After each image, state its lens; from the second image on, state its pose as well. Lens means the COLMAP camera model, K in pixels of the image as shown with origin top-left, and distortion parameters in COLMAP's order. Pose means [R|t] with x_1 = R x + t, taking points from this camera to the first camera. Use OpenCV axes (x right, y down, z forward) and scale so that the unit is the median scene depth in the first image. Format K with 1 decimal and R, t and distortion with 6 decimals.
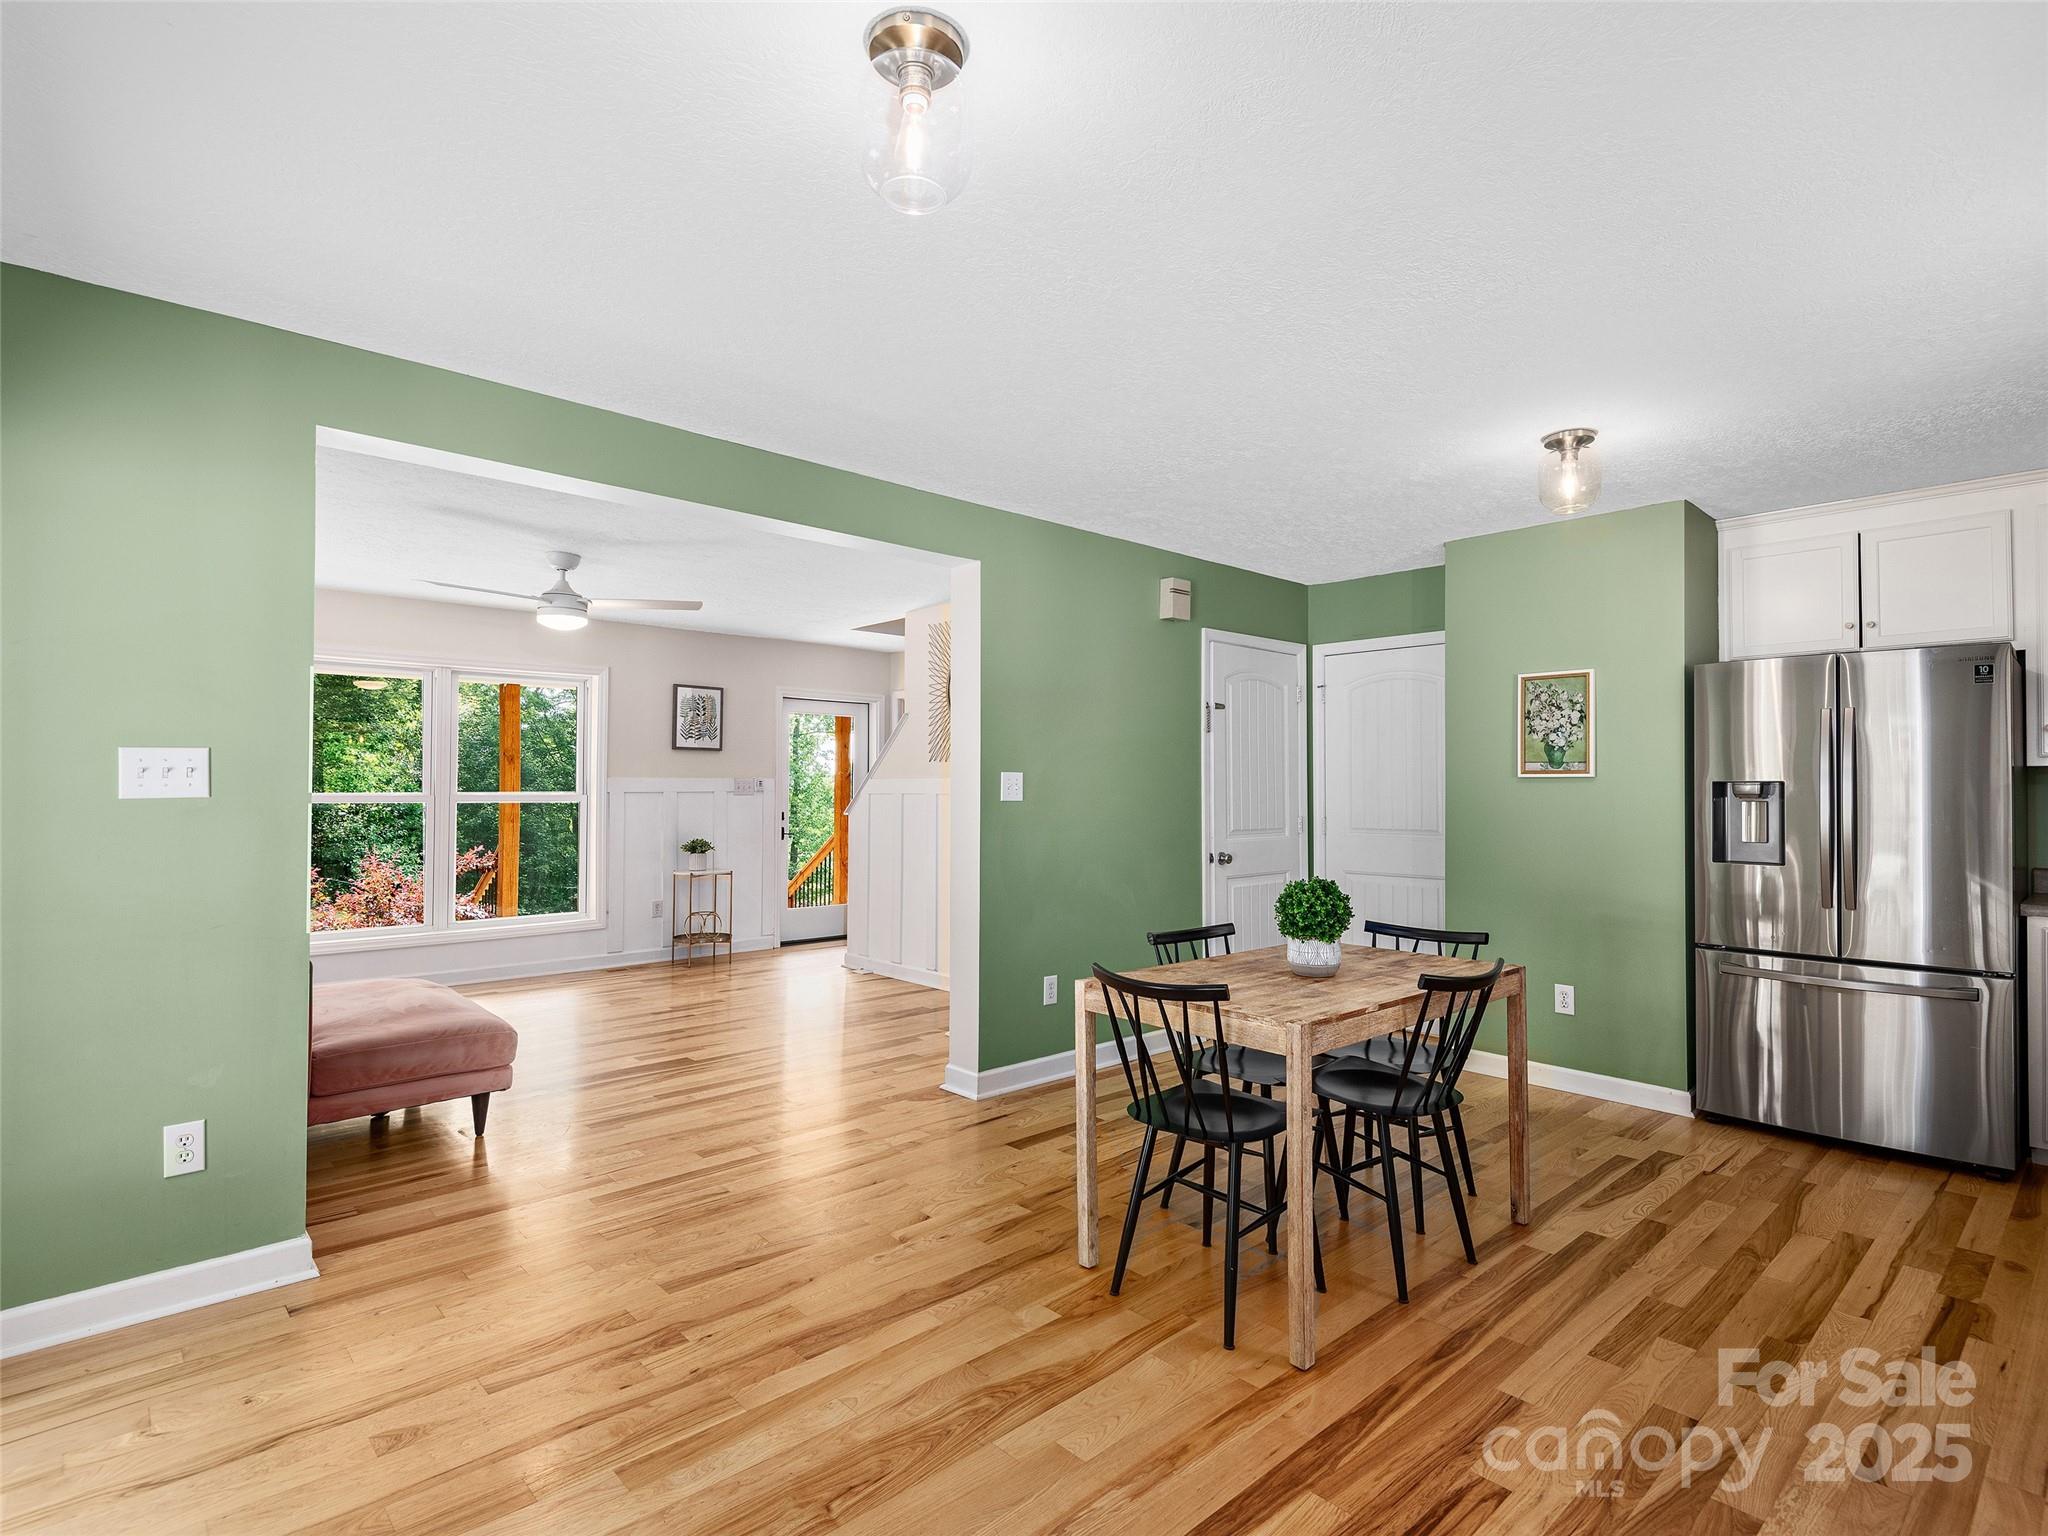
lens RADIAL K [[1038.1, 0, 1033.9], [0, 1038.1, 770.7], [0, 0, 1]] dist [0.023111, -0.007900]
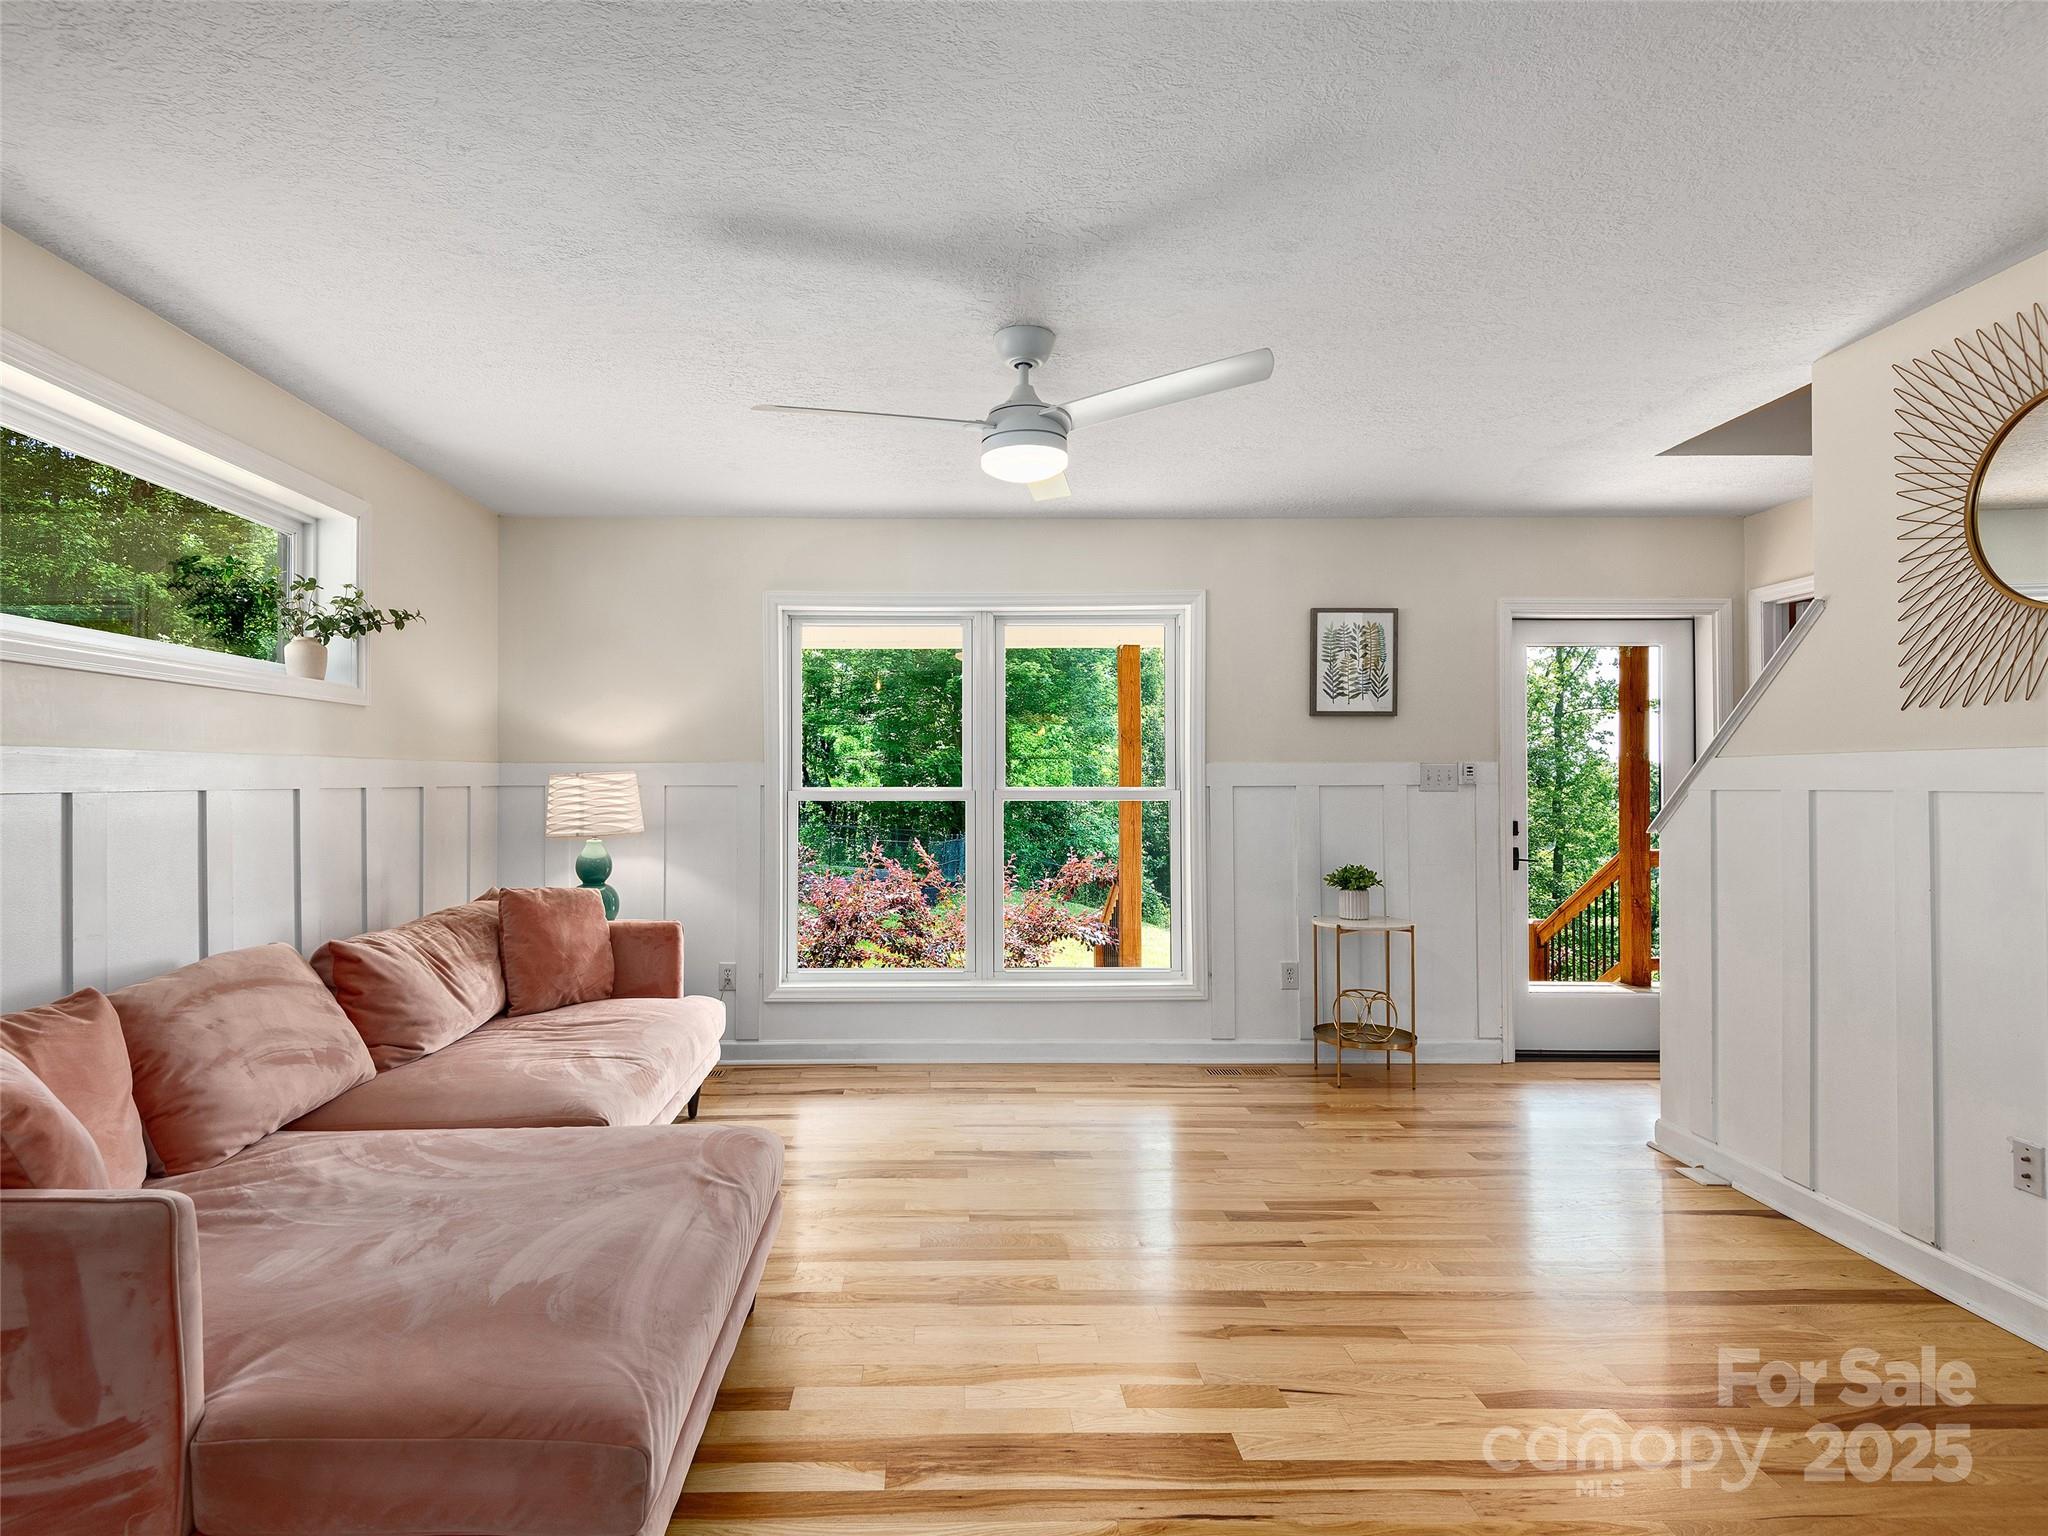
lens RADIAL K [[957.9, 0, 1021.6], [0, 957.9, 764.1], [0, 0, 1]] dist [0.020536, -0.000230]
pose [[0.739031, -0.014506, -0.673515, -0.090790], [0.014225, 0.999881, -0.005926, 0.008335], [0.673521, -0.005201, 0.739150, 0.452425]]
